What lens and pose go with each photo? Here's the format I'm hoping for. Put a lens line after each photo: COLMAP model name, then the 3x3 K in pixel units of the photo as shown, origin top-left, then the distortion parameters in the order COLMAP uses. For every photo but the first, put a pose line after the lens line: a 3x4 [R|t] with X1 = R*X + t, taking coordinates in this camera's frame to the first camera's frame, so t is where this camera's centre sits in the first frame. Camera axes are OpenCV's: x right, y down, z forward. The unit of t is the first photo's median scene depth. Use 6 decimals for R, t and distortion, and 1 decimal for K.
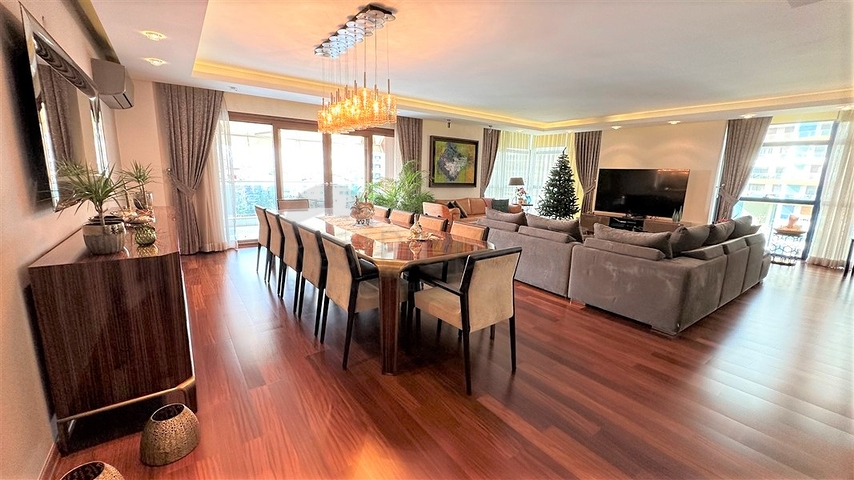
lens RADIAL K [[342.9, 0, 427.0], [0, 342.9, 240.0], [0, 0, 1]] dist [-0.000304, -0.000034]
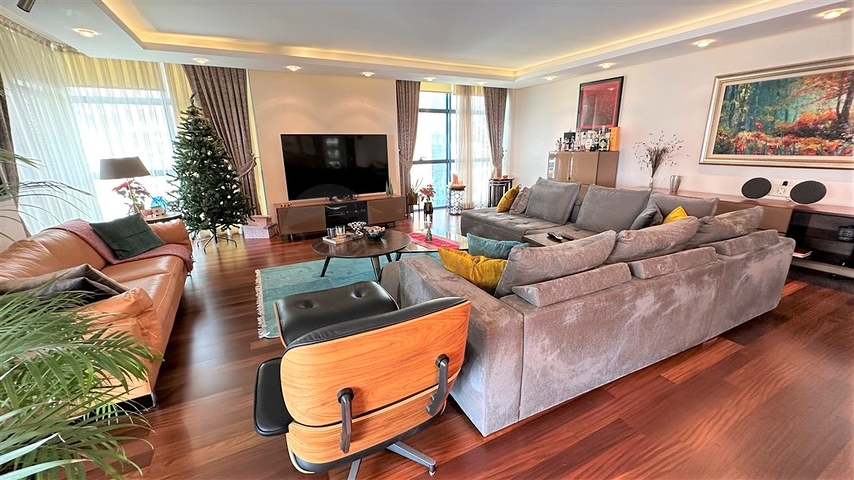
lens RADIAL K [[342.9, 0, 427.0], [0, 342.9, 240.0], [0, 0, 1]] dist [-0.000304, -0.000034]
pose [[0.155421, -0.300406, 0.941064, -0.117041], [0.206468, 0.941478, 0.266439, -0.158616], [-0.966031, 0.152890, 0.208350, 0.737245]]
